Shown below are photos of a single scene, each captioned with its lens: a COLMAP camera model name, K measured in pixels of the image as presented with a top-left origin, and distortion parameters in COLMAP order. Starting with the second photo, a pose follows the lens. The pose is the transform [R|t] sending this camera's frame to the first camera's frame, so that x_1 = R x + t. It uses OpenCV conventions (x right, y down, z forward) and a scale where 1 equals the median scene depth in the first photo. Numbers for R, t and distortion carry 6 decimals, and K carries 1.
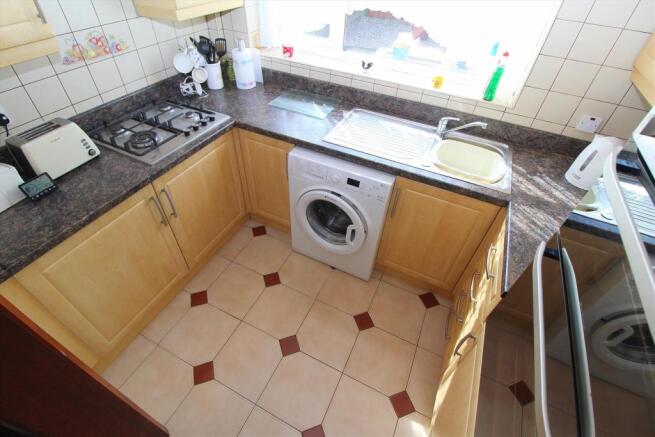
lens RADIAL K [[306.4, 0, 325.7], [0, 306.4, 205.1], [0, 0, 1]] dist [-0.014023, -0.002351]
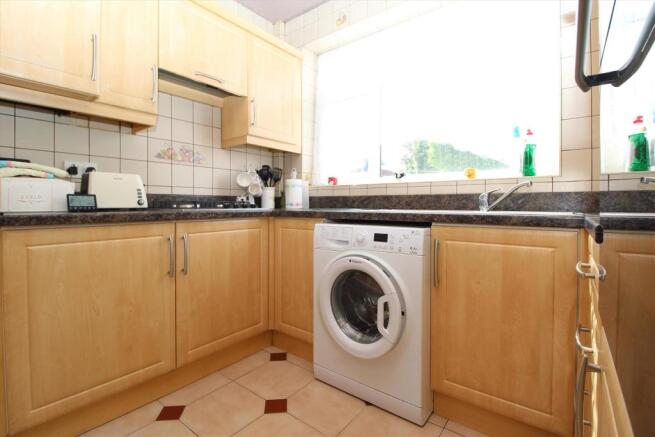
lens RADIAL K [[306.4, 0, 323.5], [0, 306.4, 204.5], [0, 0, 1]] dist [-0.014023, -0.002351]
pose [[0.974974, -0.042229, -0.218271, 0.105074], [-0.116807, 0.738061, -0.664546, 0.379043], [0.189160, 0.673411, 0.714658, 0.242282]]
